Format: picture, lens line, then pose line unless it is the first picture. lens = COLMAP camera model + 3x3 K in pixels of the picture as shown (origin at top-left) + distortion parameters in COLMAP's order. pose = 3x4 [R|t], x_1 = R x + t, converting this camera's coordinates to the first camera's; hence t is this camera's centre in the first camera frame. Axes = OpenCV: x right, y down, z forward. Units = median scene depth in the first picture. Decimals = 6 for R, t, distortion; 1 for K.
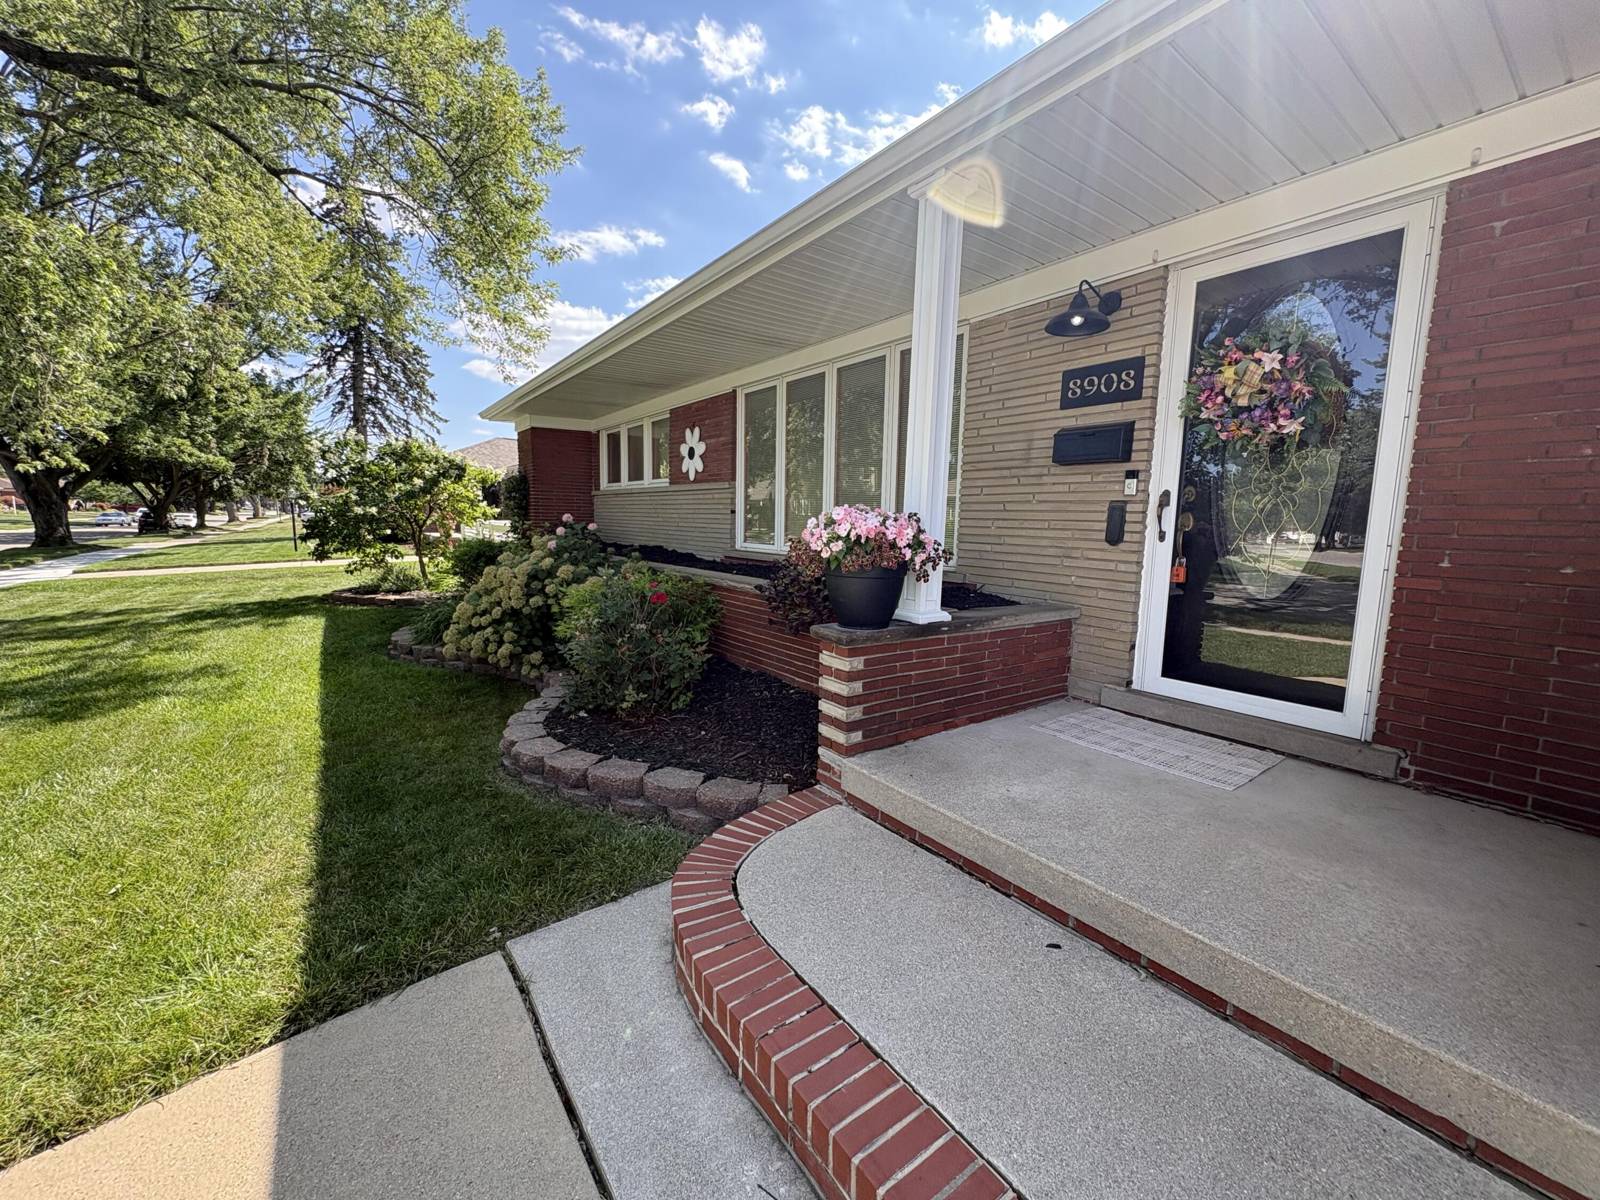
lens RADIAL K [[636.4, 0, 801.4], [0, 636.4, 600.0], [0, 0, 1]] dist [0.000286, -0.000339]
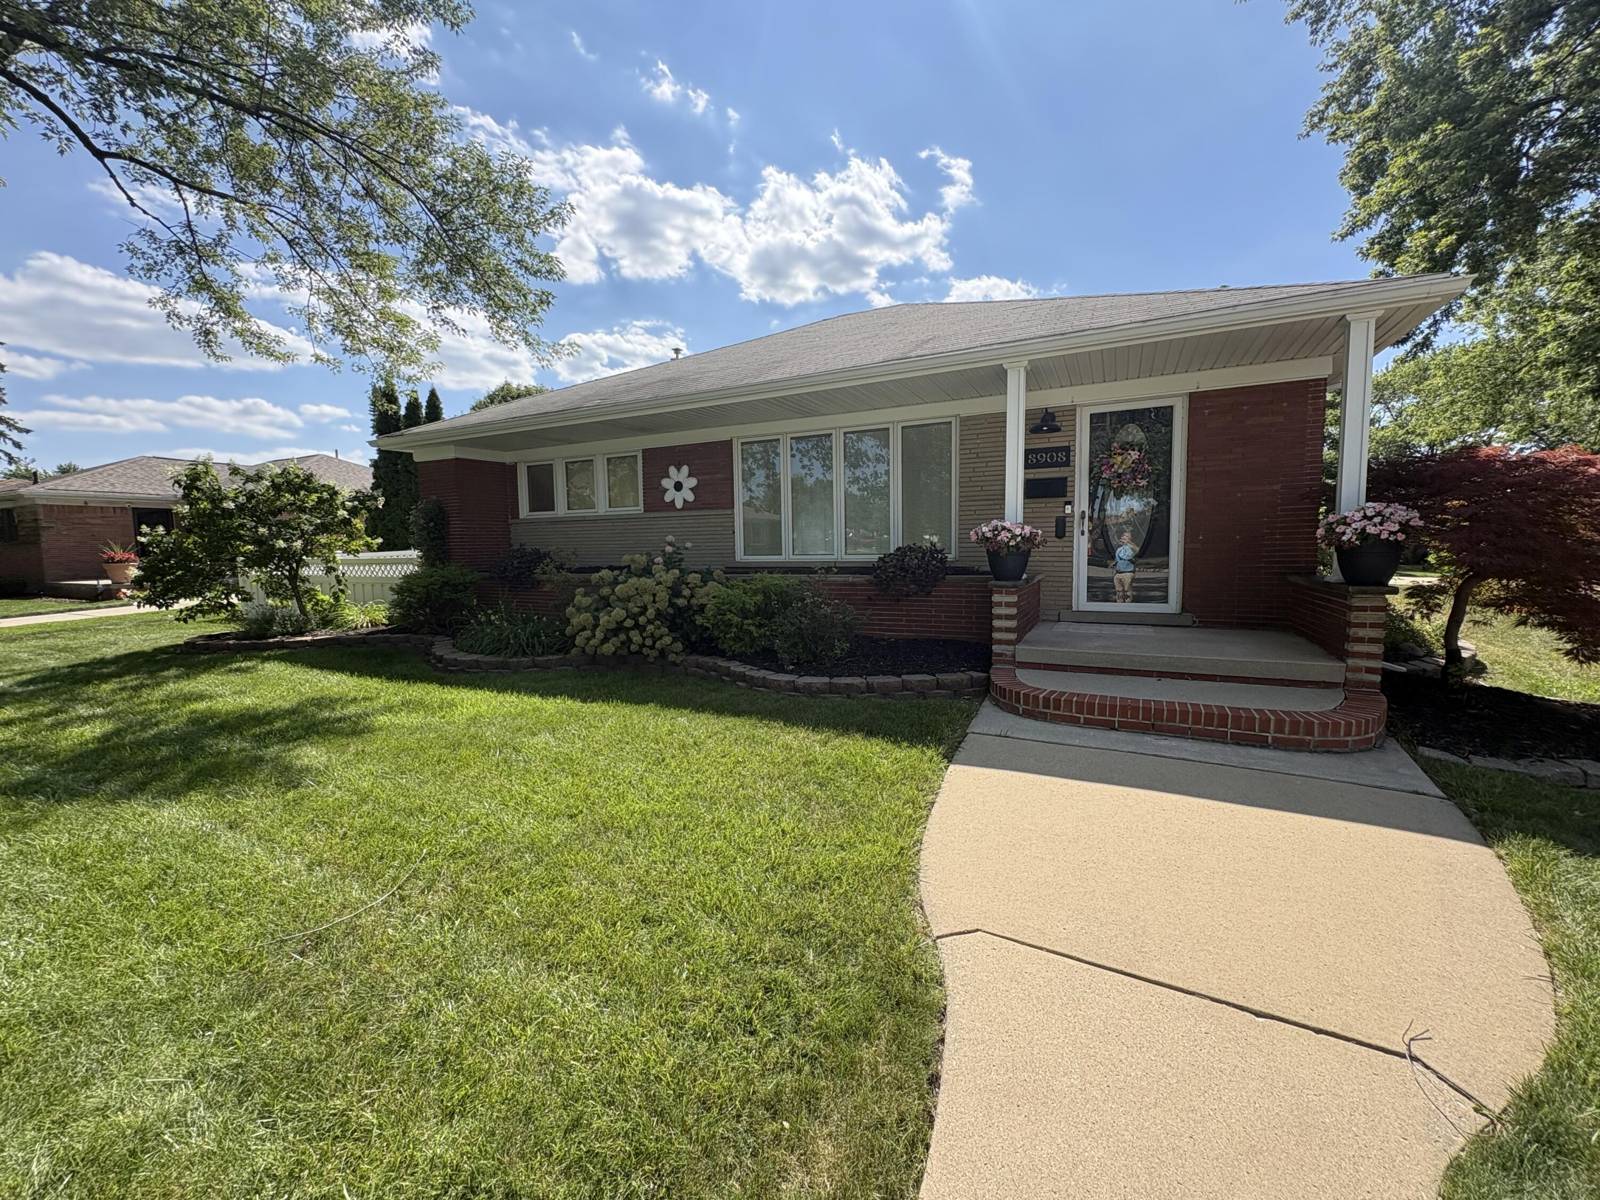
lens RADIAL K [[636.4, 0, 793.3], [0, 636.4, 597.4], [0, 0, 1]] dist [0.000286, -0.000339]
pose [[0.888581, -0.074629, 0.452609, -1.123997], [0.093781, 0.995392, -0.019989, 0.056406], [-0.449031, 0.060208, 0.891485, -0.369677]]
